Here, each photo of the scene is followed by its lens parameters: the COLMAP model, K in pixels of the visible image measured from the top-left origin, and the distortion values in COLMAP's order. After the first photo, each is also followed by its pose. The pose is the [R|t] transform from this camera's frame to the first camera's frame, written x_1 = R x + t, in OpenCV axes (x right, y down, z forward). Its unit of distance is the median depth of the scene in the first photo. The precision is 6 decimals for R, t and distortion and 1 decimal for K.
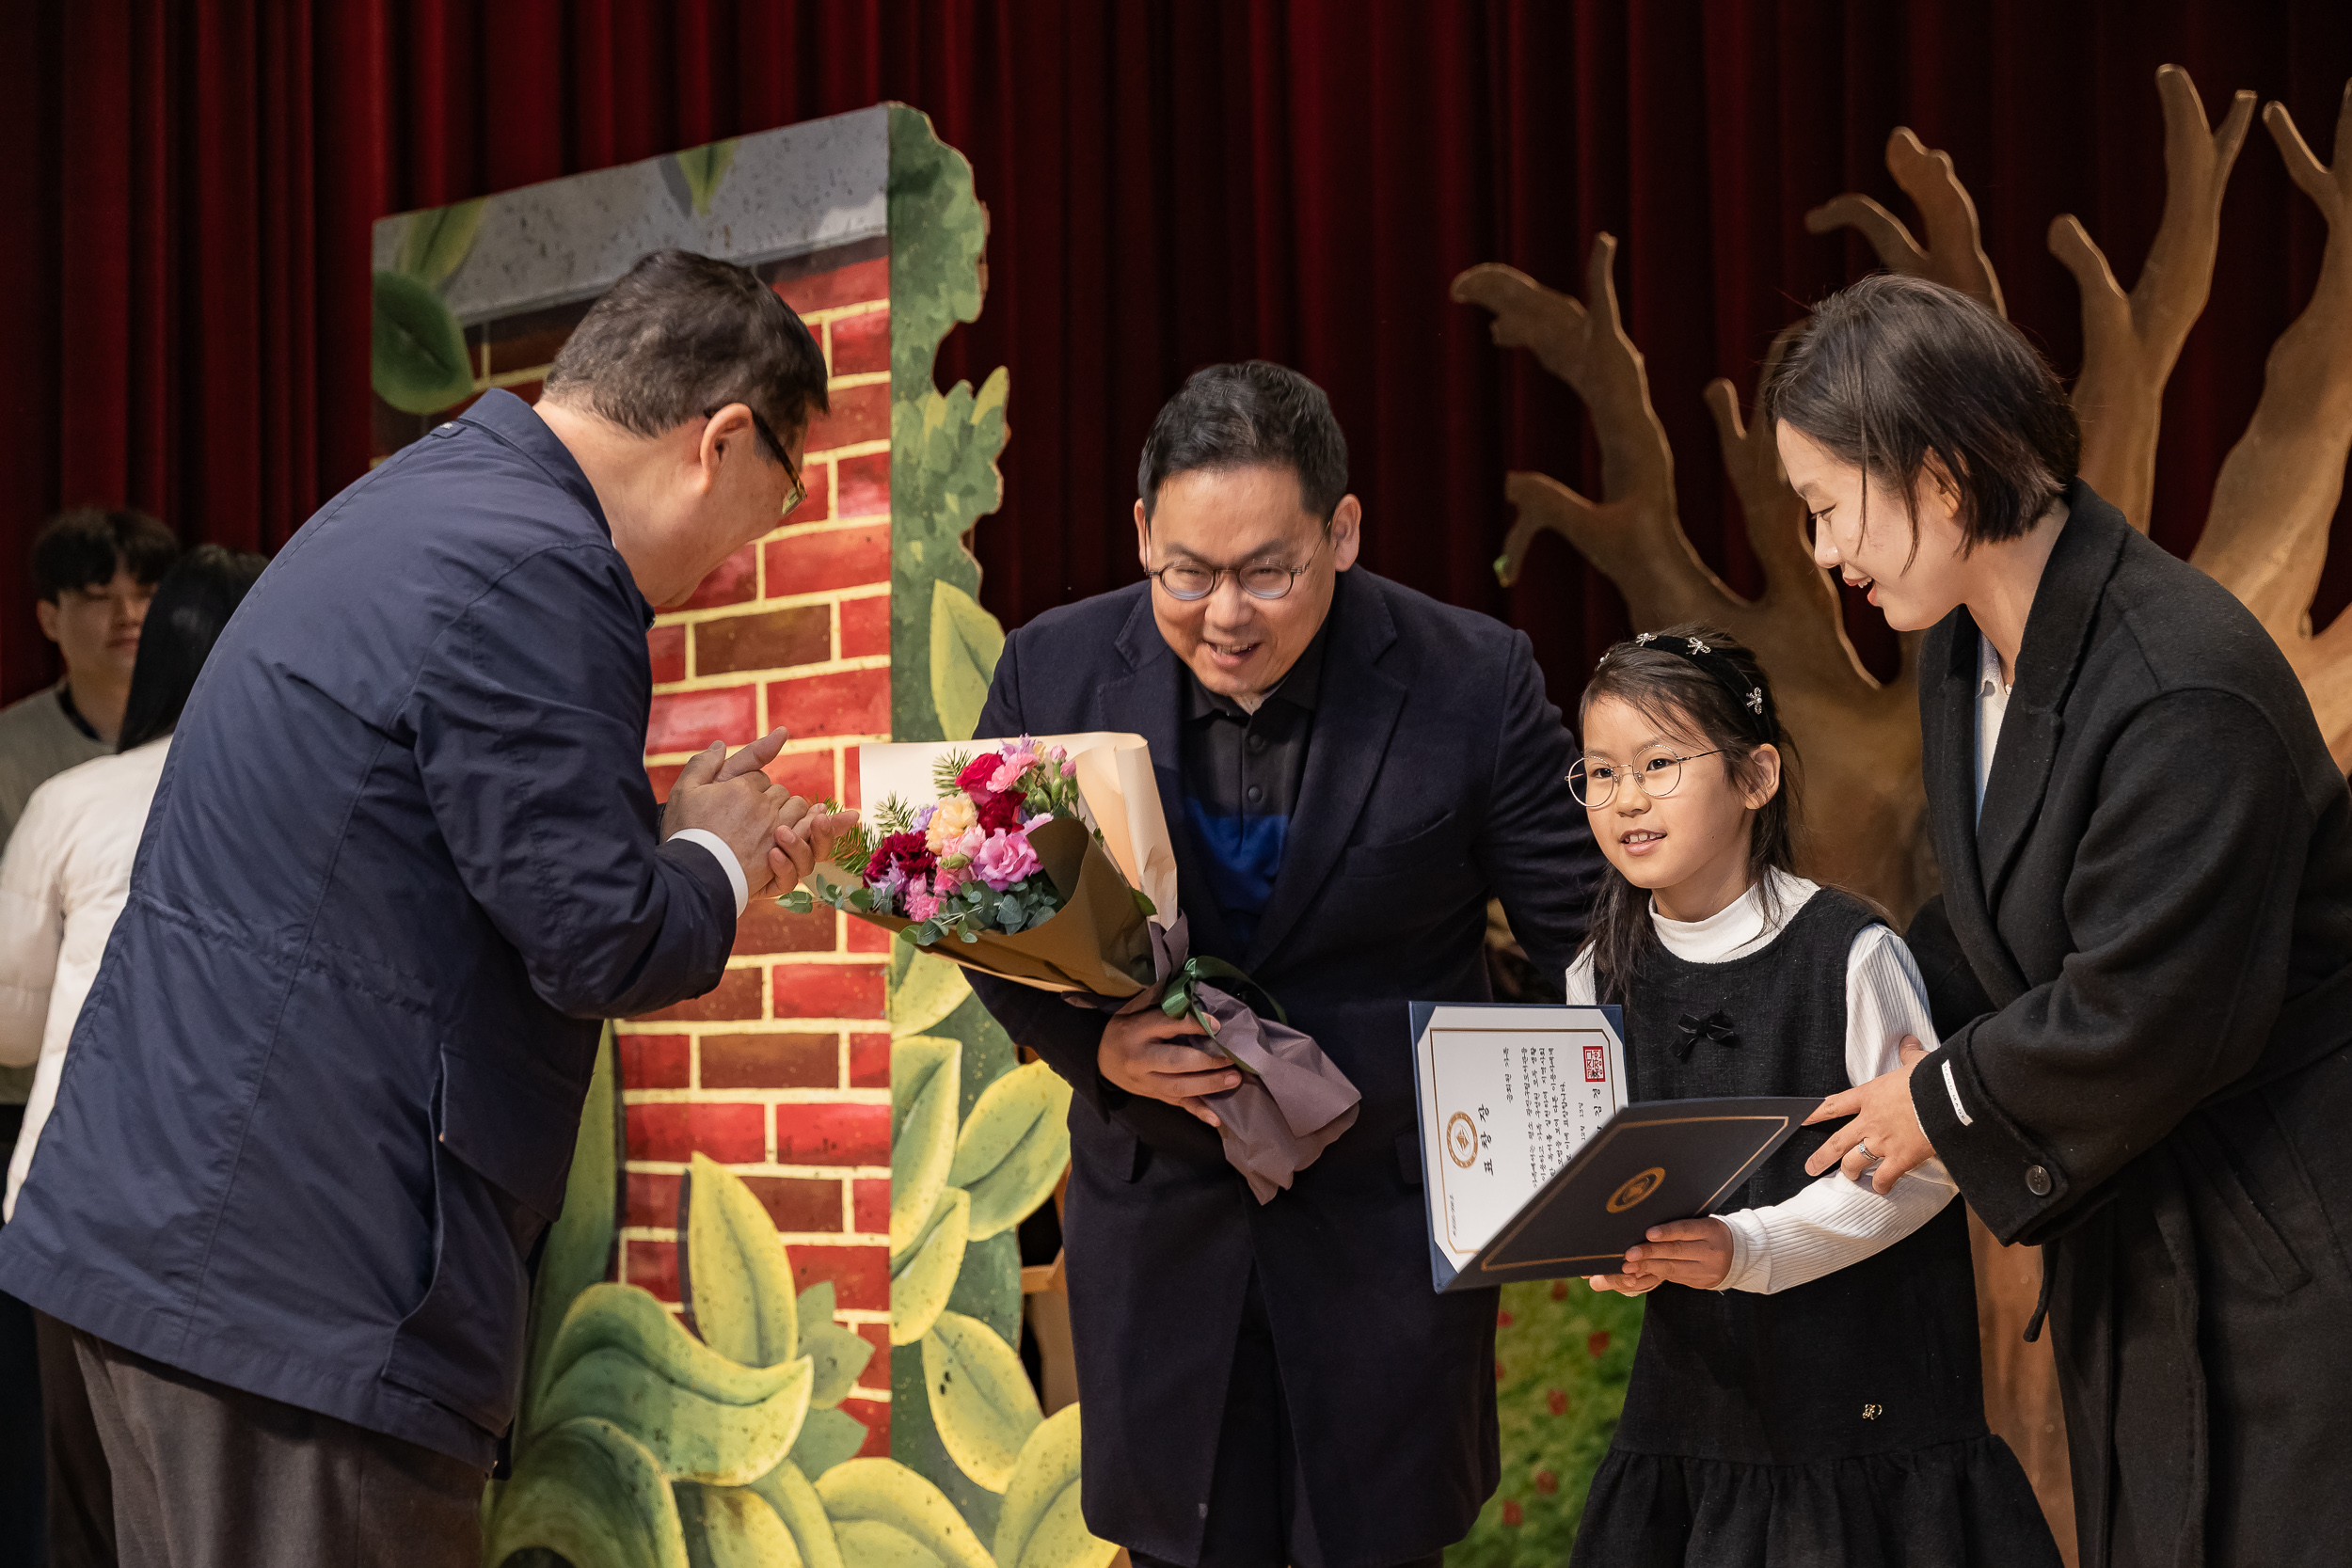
lens RADIAL K [[4082.4, 0, 1169.7], [0, 4082.4, 789.3], [0, 0, 1]] dist [0.059518, 0.000000]
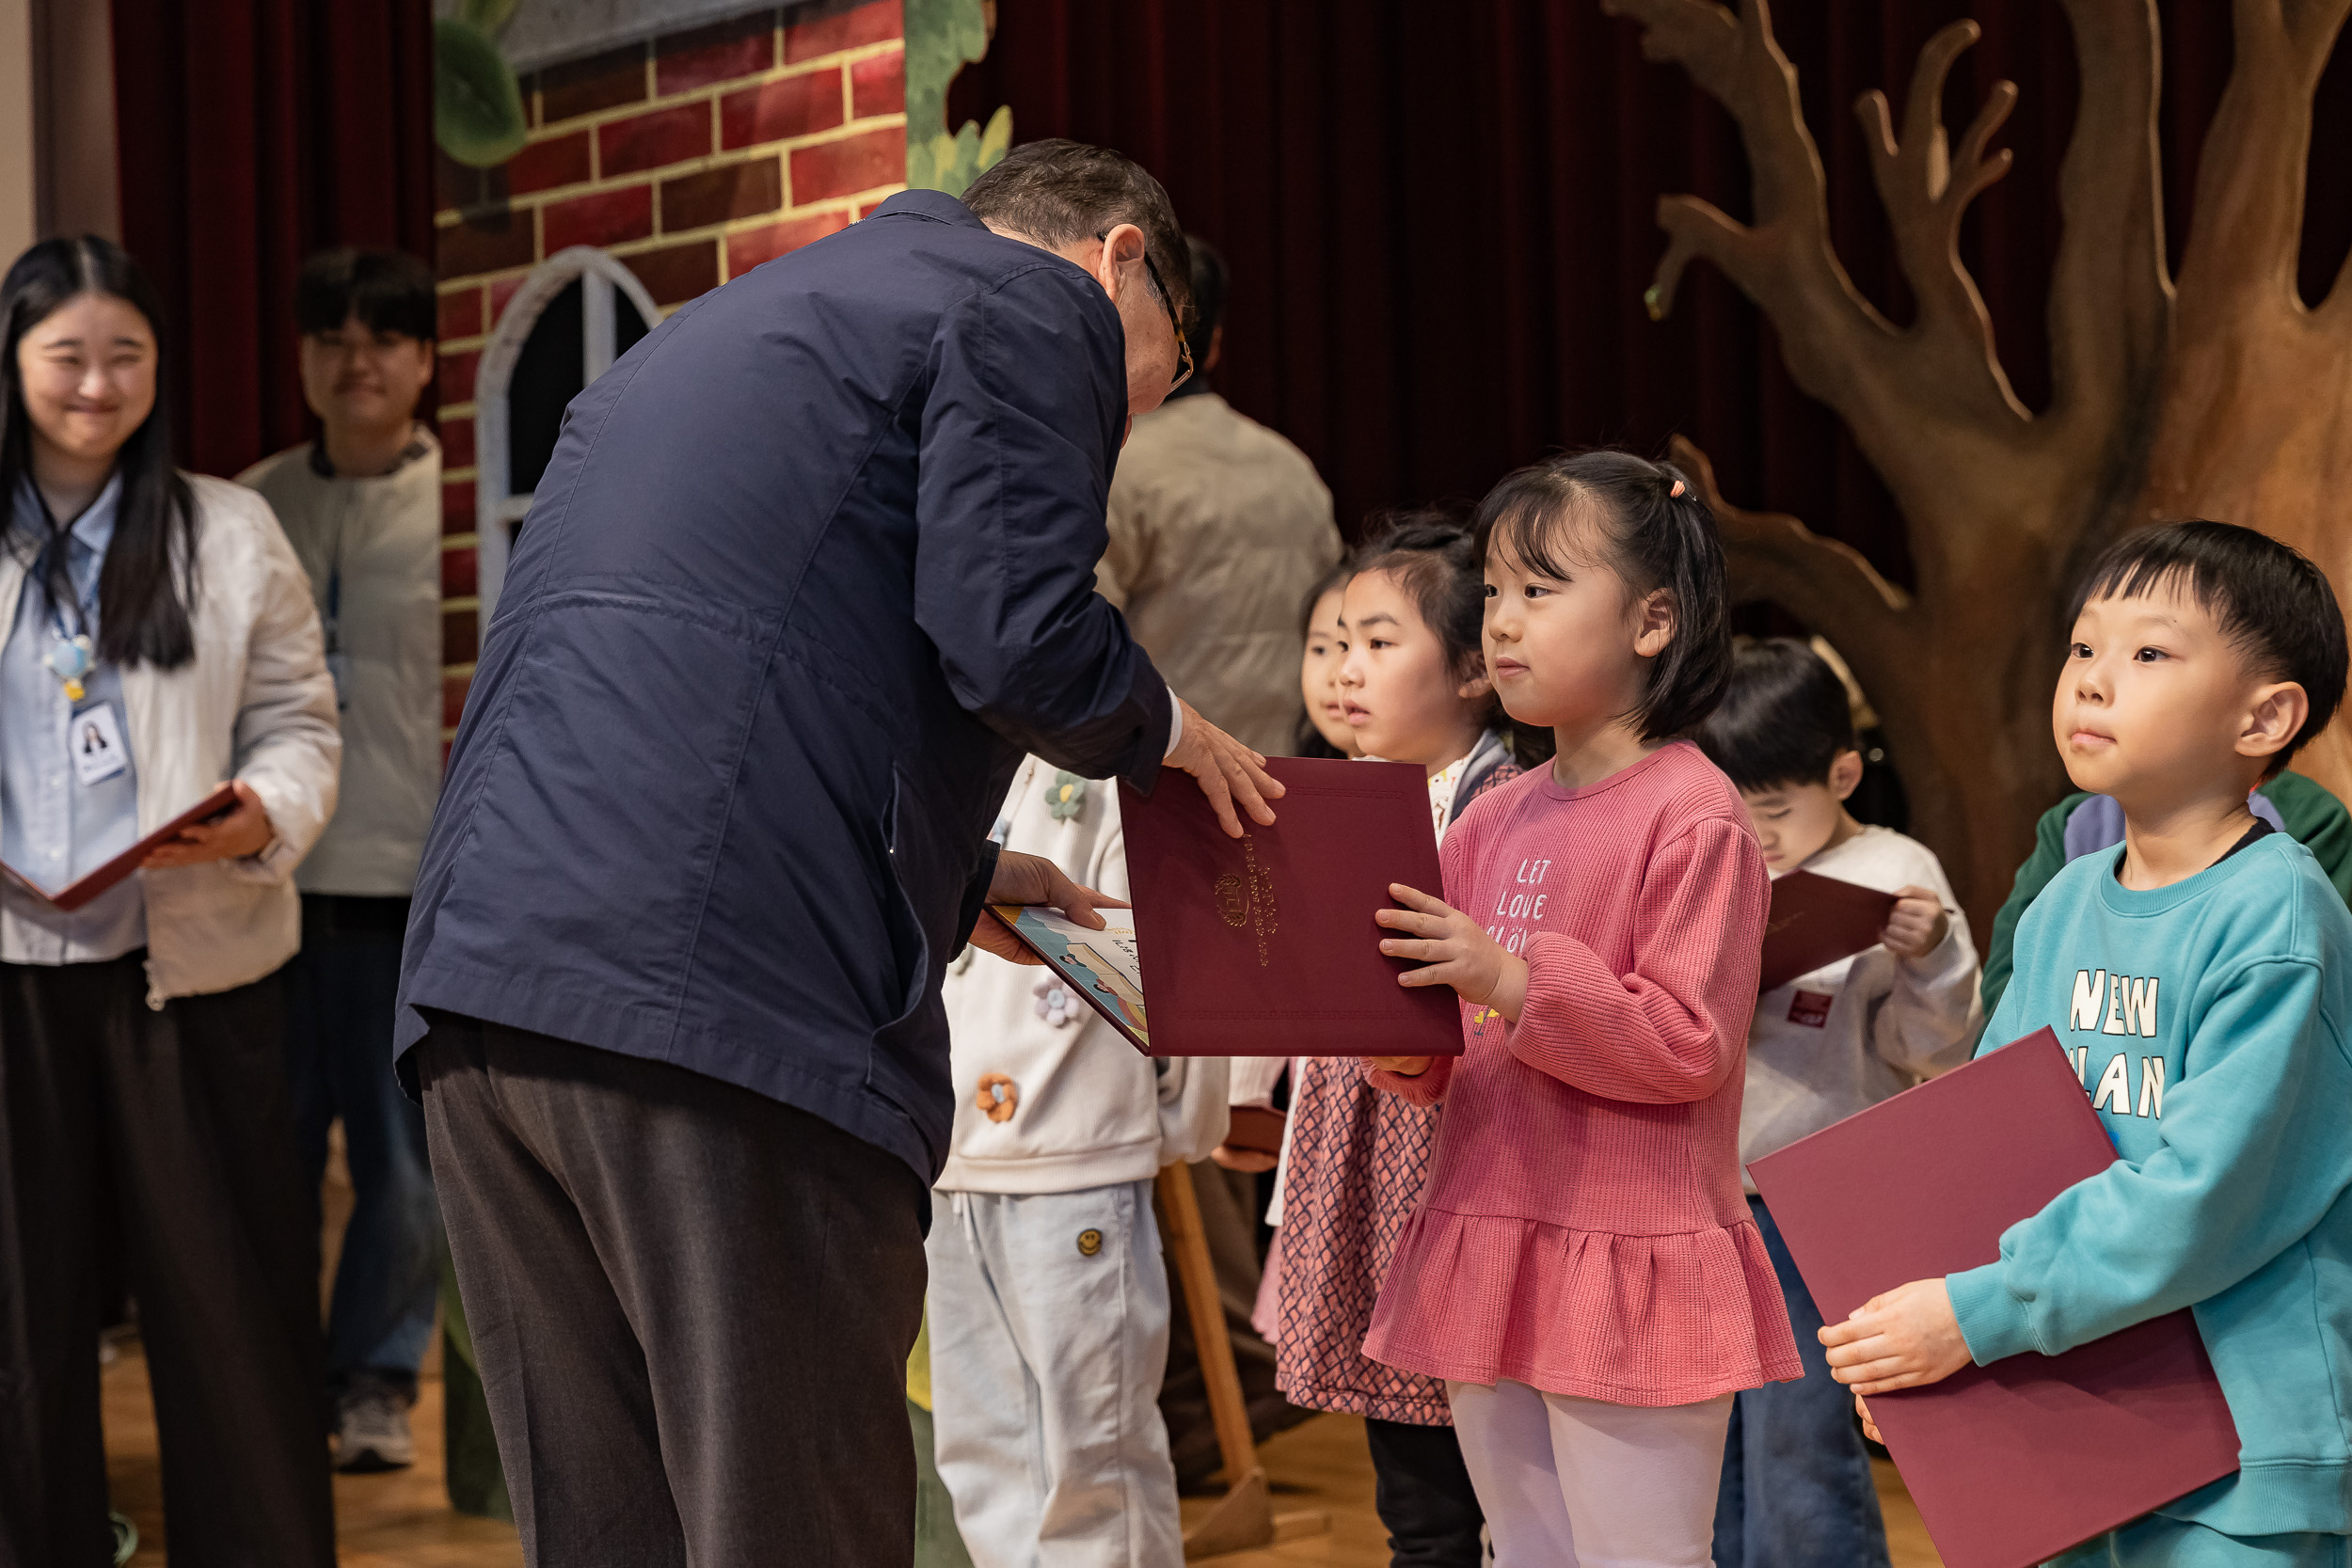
lens RADIAL K [[4463.8, 0, 1189.2], [0, 4463.8, 789.9], [0, 0, 1]] dist [0.073759, 0.000000]
pose [[0.994356, -0.010381, -0.105585, 0.097569], [0.016221, 0.998376, 0.054602, 0.001275], [0.104847, -0.056007, 0.992910, -0.052472]]
